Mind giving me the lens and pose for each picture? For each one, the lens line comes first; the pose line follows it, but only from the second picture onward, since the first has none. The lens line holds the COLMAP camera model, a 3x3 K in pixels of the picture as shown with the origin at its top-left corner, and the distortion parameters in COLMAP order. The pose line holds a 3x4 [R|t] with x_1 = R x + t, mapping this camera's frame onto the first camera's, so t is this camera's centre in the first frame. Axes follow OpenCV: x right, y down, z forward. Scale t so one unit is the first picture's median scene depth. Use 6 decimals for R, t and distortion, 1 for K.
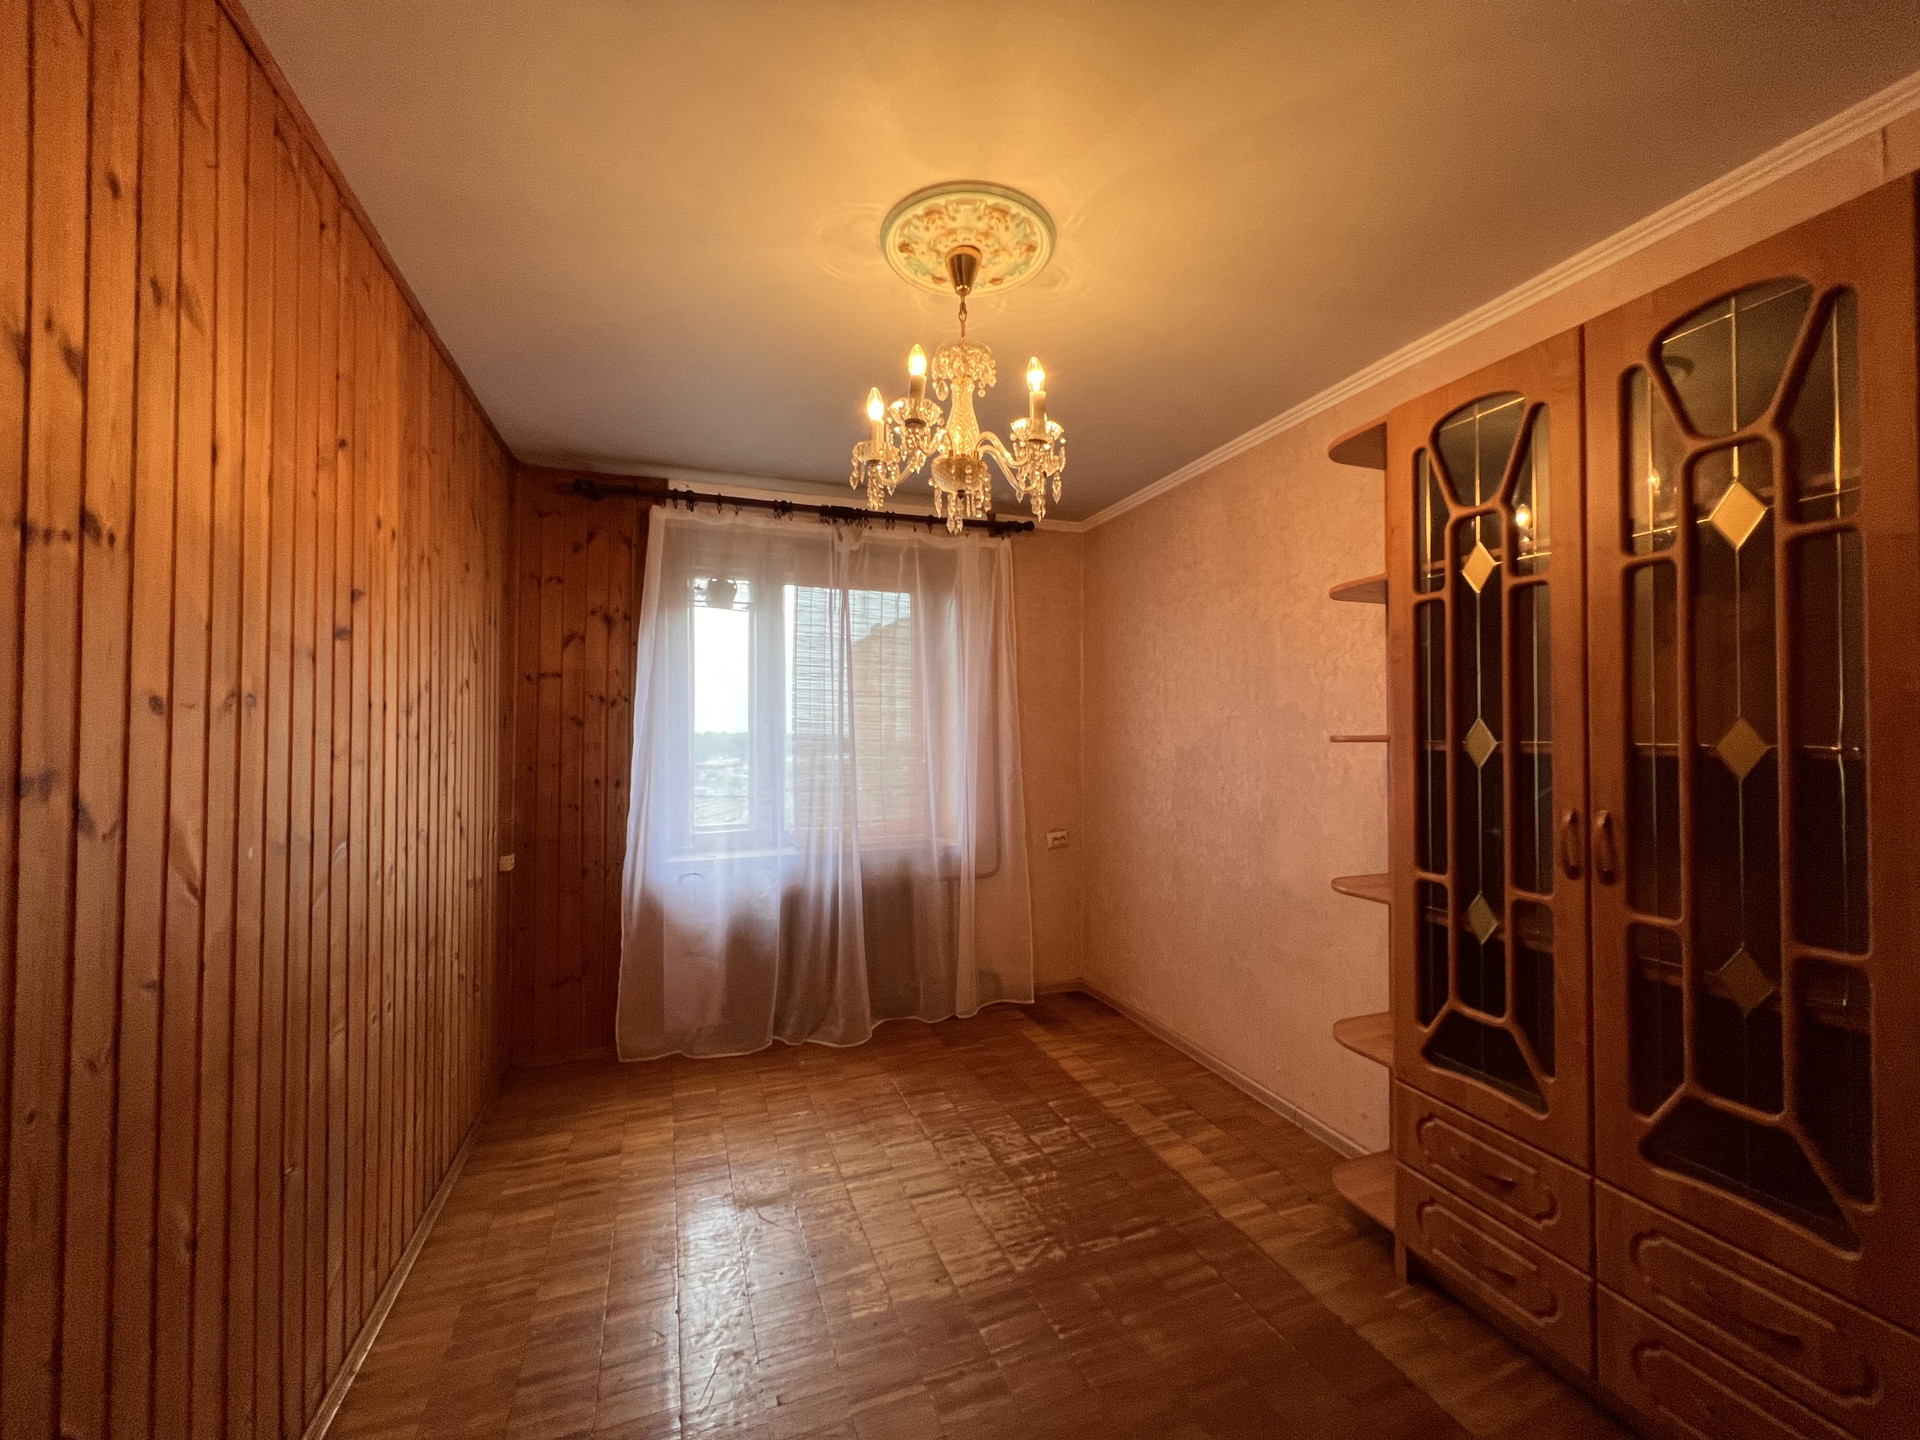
lens RADIAL K [[770.9, 0, 961.8], [0, 770.9, 723.5], [0, 0, 1]] dist [-0.003107, 0.001532]
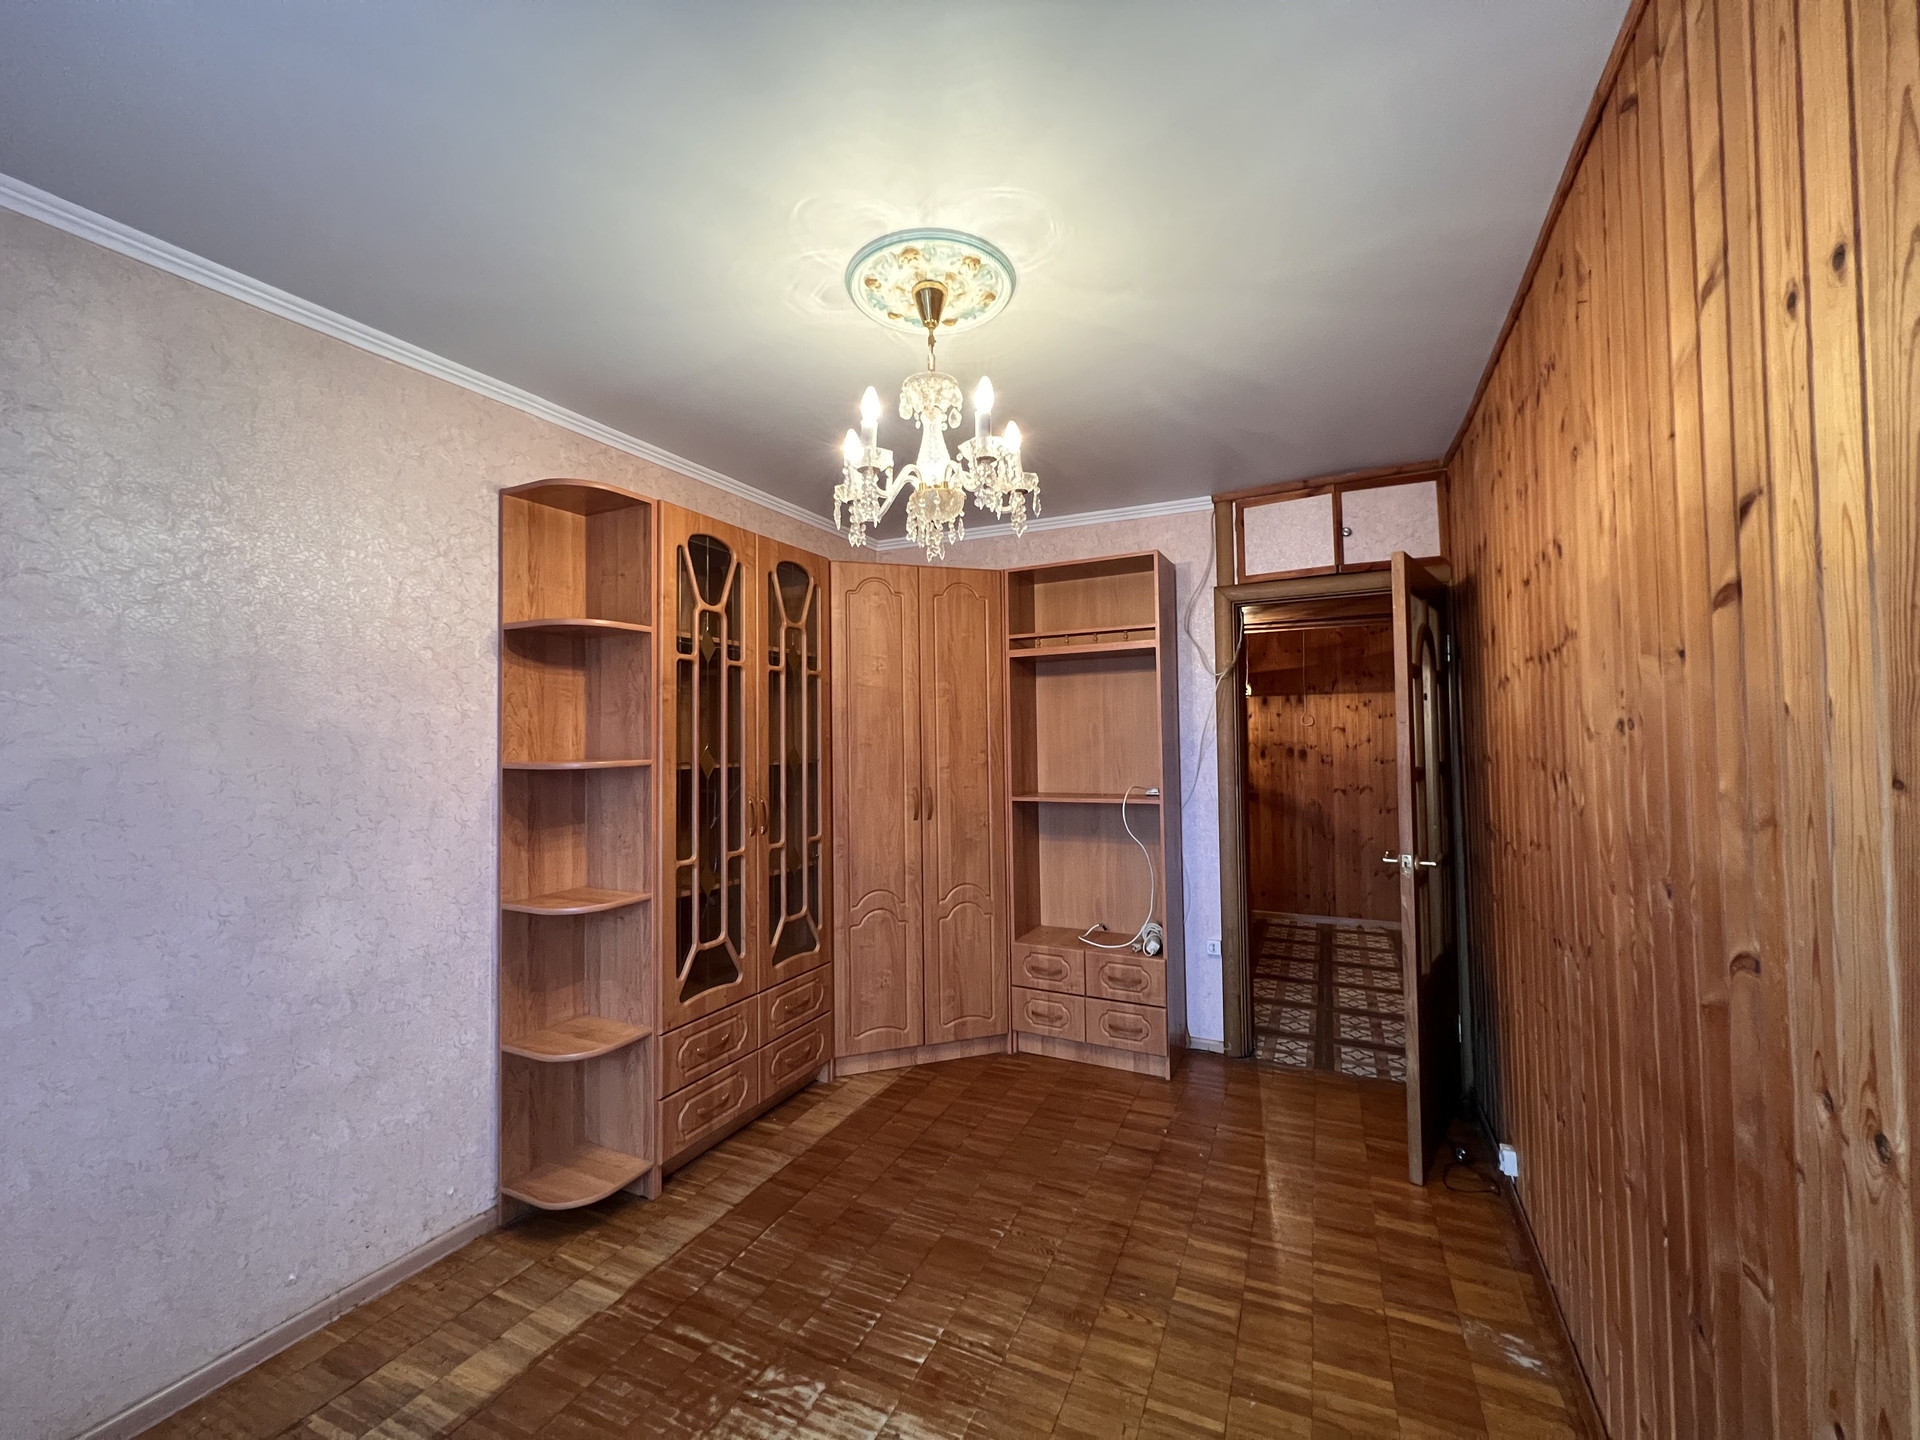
lens RADIAL K [[770.9, 0, 964.6], [0, 770.9, 712.1], [0, 0, 1]] dist [-0.003107, 0.001532]
pose [[-0.694552, 0.029223, 0.718849, -0.701218], [0.000482, 0.999193, -0.040155, -0.010557], [-0.719443, -0.027543, -0.694006, 1.556313]]
